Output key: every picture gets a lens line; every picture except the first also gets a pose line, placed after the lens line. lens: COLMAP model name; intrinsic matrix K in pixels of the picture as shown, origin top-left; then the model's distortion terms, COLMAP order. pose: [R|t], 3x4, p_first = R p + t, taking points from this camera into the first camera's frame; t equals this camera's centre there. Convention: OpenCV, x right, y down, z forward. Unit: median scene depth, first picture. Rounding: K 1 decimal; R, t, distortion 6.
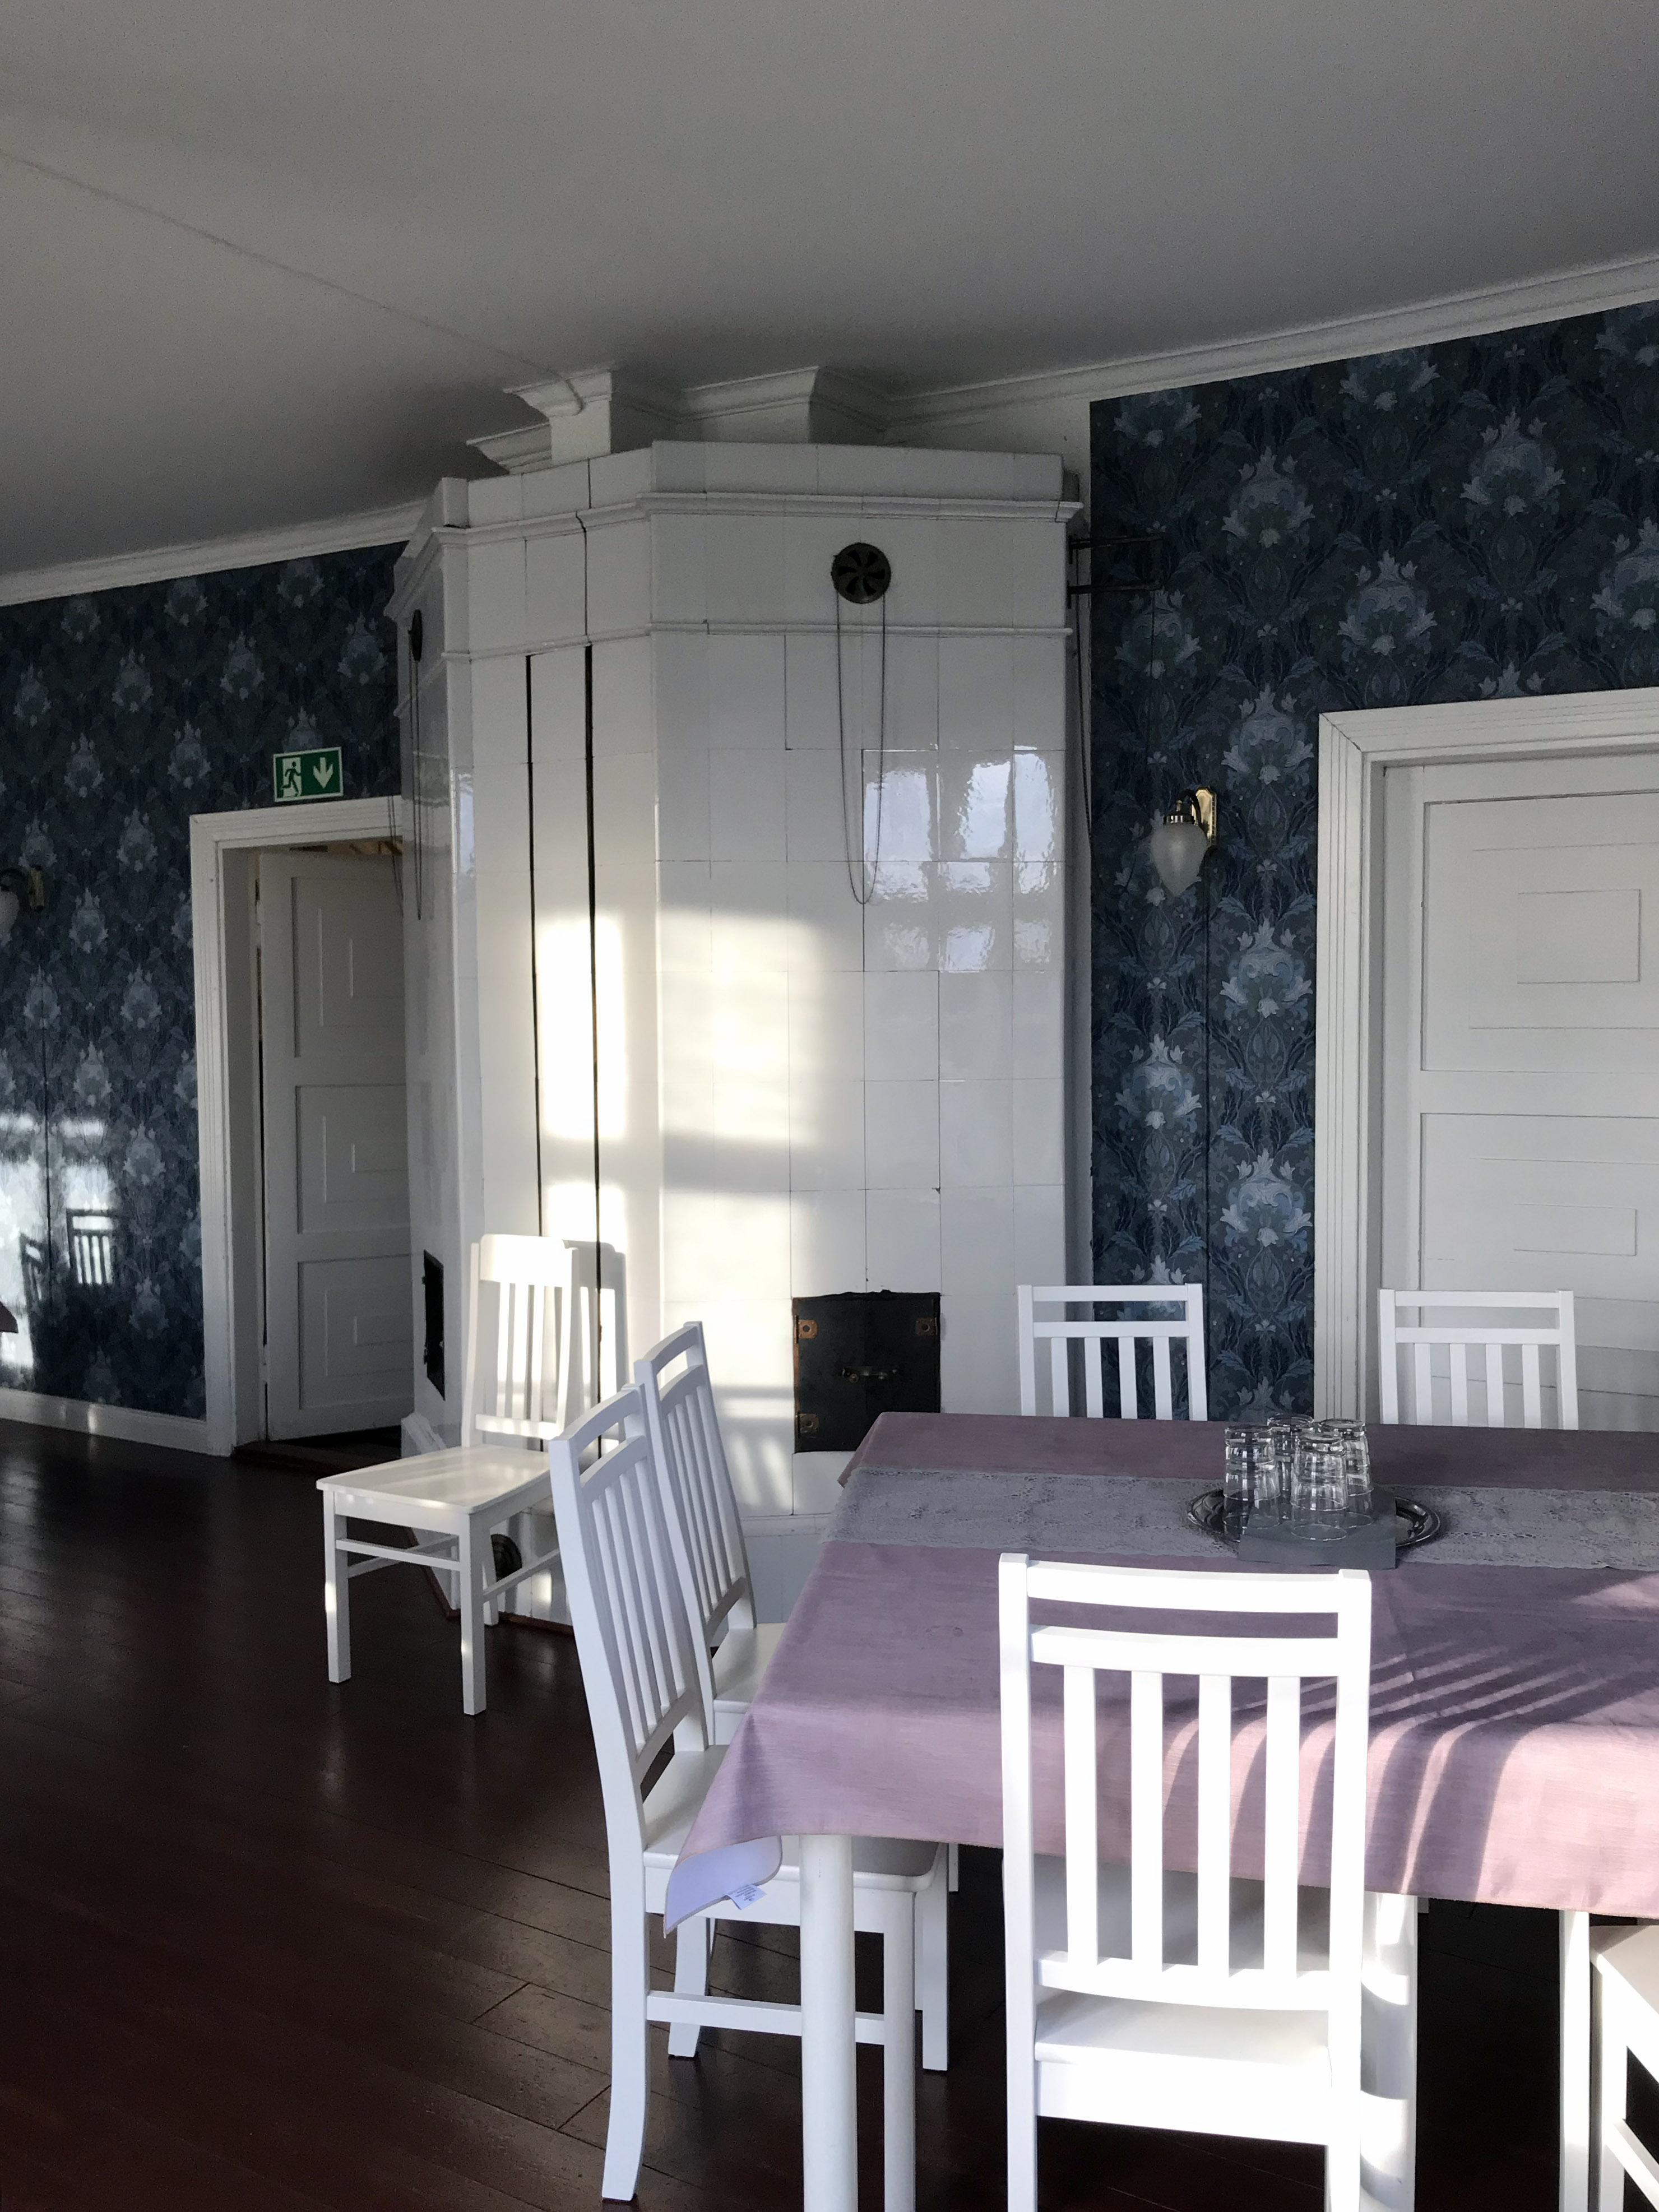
lens RADIAL K [[1793.4, 0, 829.5], [0, 1793.4, 1106.0], [0, 0, 1]] dist [0.090833, -0.003956]
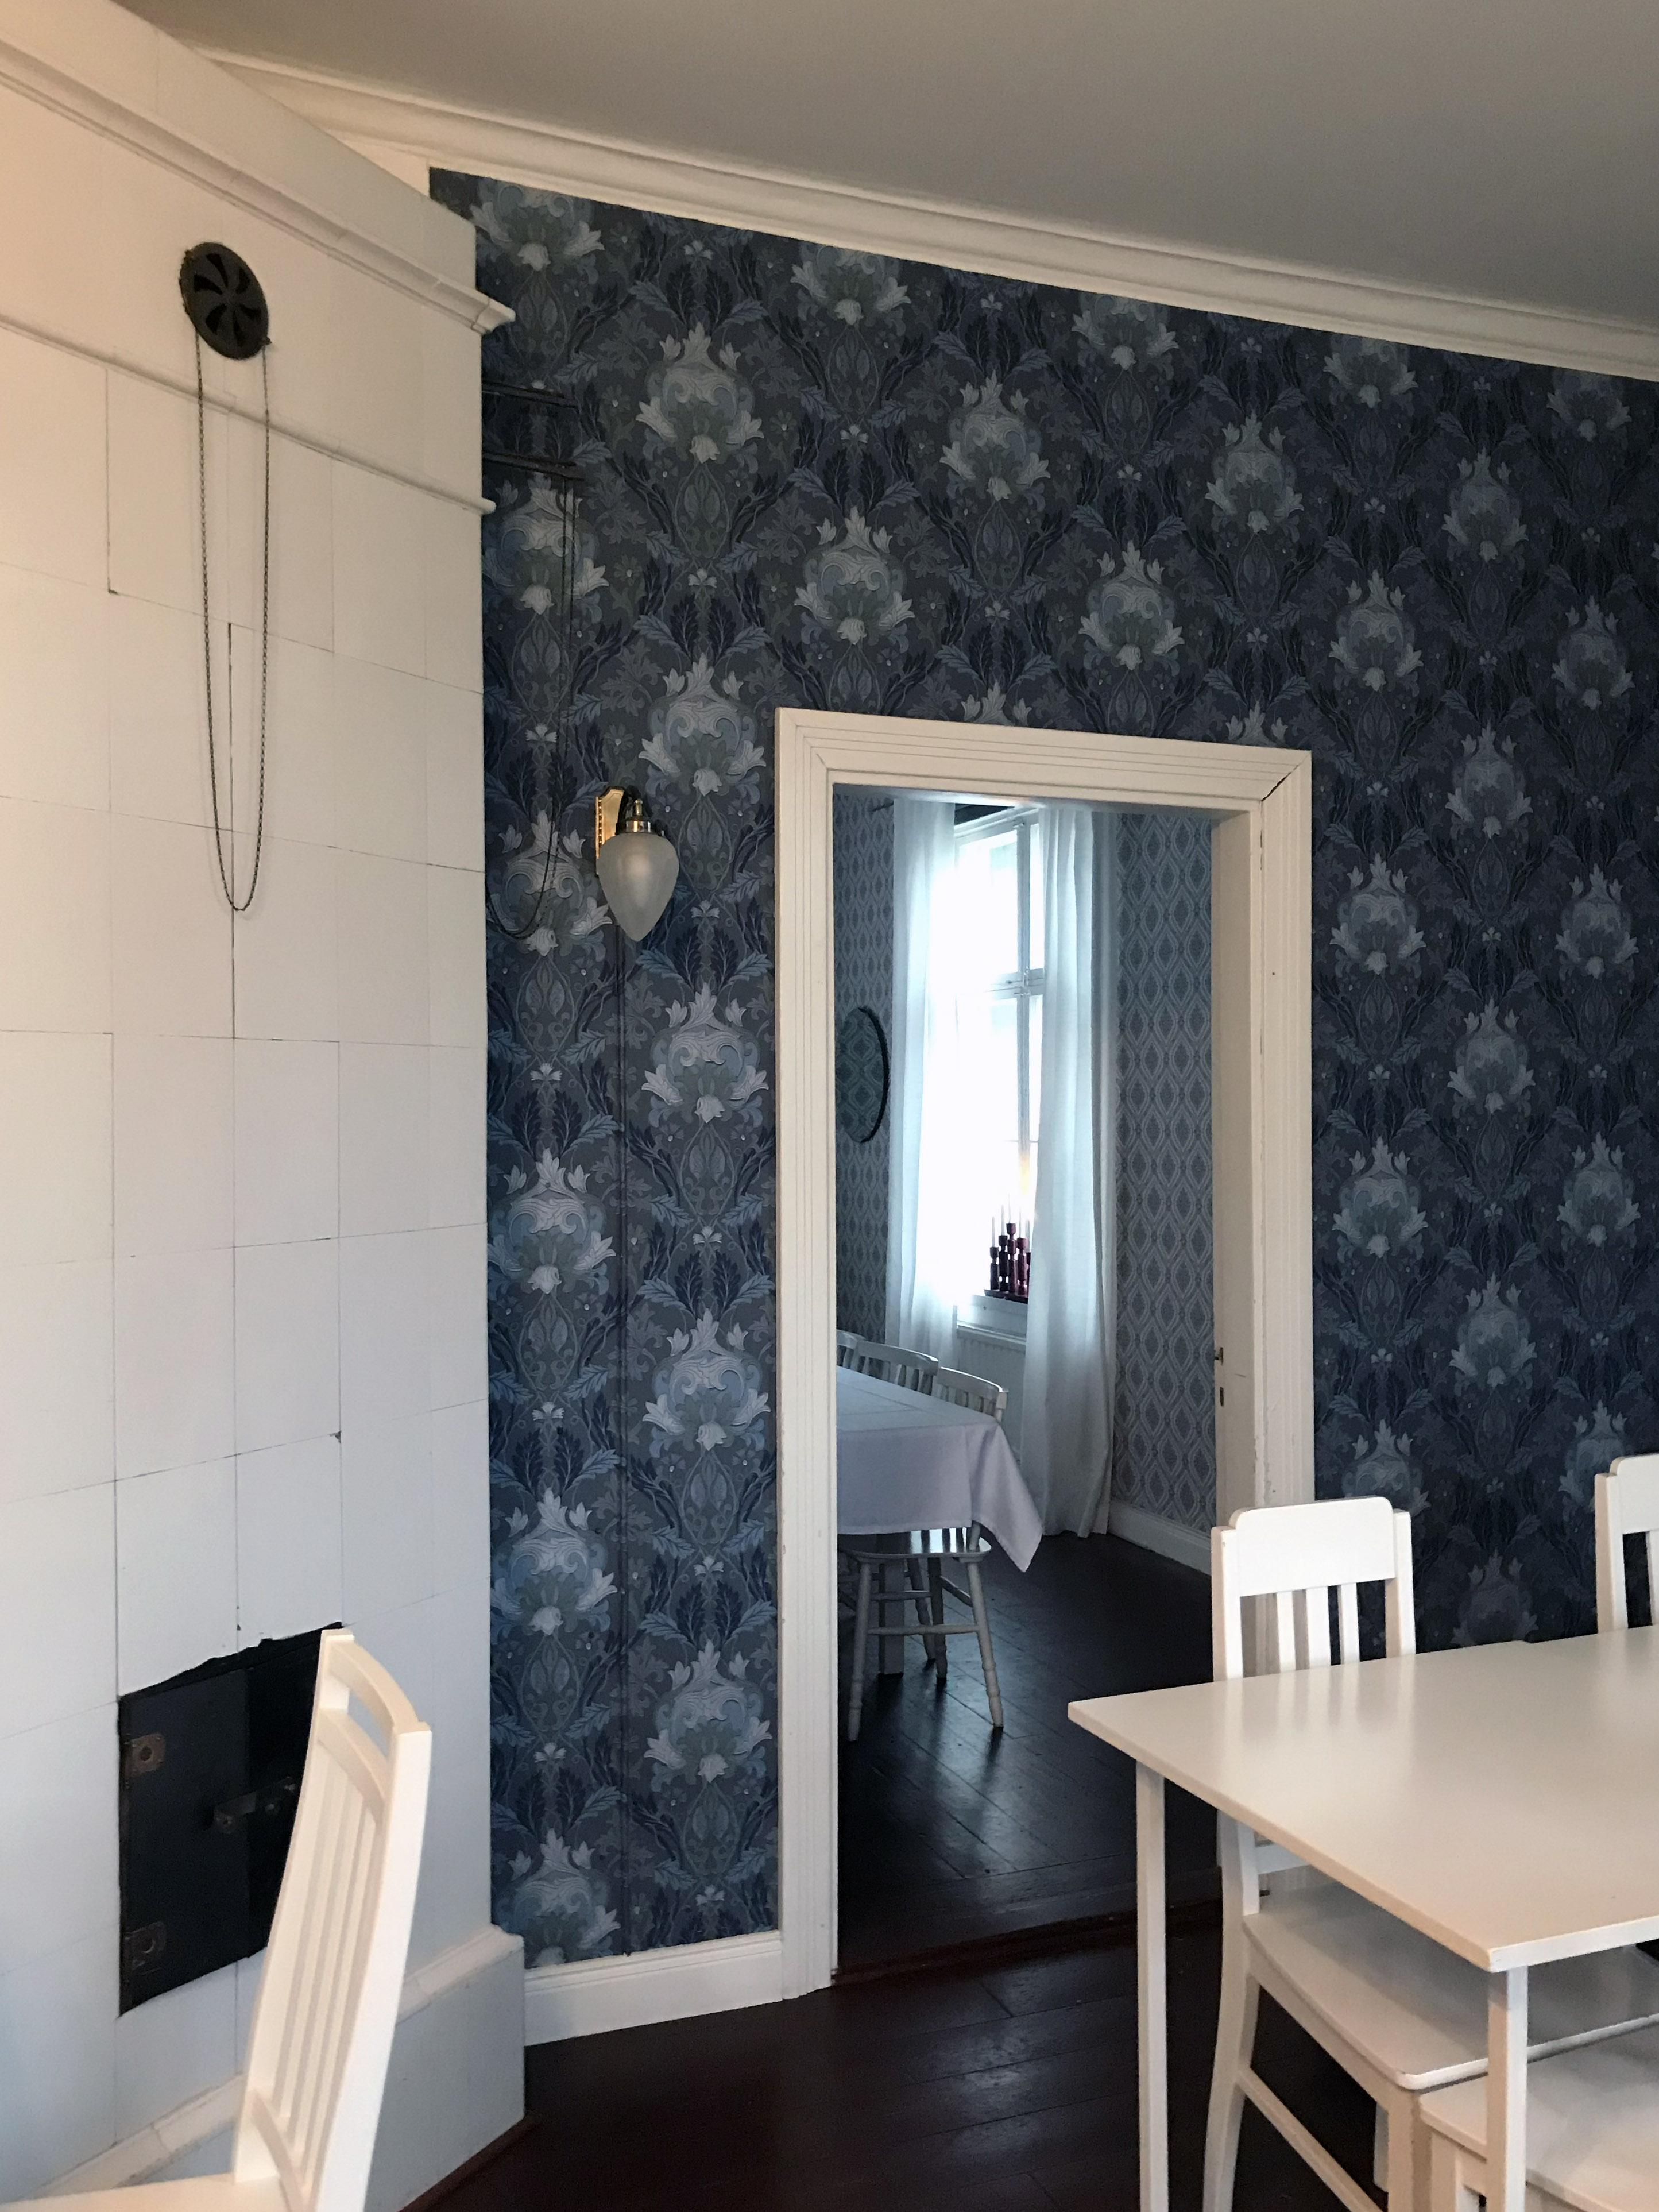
lens RADIAL K [[1872.3, 0, 829.5], [0, 1872.3, 1106.0], [0, 0, 1]] dist [0.205179, -0.483500]
pose [[0.632701, -0.000163, 0.774396, -0.298642], [0.050125, 0.997912, -0.040744, -0.023326], [-0.772772, 0.064596, 0.631388, 0.500756]]
